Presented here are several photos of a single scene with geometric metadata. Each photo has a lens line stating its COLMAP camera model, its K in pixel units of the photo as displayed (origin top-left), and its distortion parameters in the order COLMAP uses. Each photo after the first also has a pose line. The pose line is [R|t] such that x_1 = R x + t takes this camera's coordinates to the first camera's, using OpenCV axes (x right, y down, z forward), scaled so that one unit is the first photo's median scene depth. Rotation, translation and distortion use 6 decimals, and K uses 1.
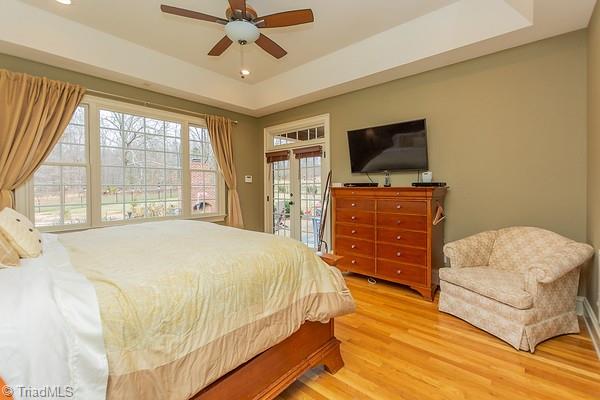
lens RADIAL K [[265.6, 0, 301.2], [0, 265.6, 185.1], [0, 0, 1]] dist [0.000559, 0.000120]
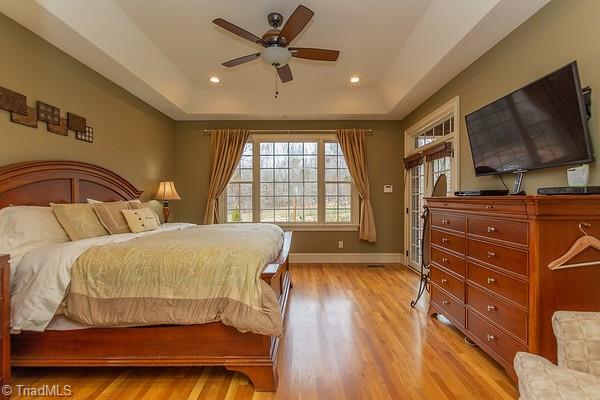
lens RADIAL K [[263.5, 0, 298.9], [0, 263.5, 196.2], [0, 0, 1]] dist [0.000503, 0.000082]
pose [[0.647210, -0.004927, -0.762295, 0.364594], [0.004525, 0.999986, -0.002622, 0.005545], [0.762298, -0.001752, 0.647224, 0.195435]]
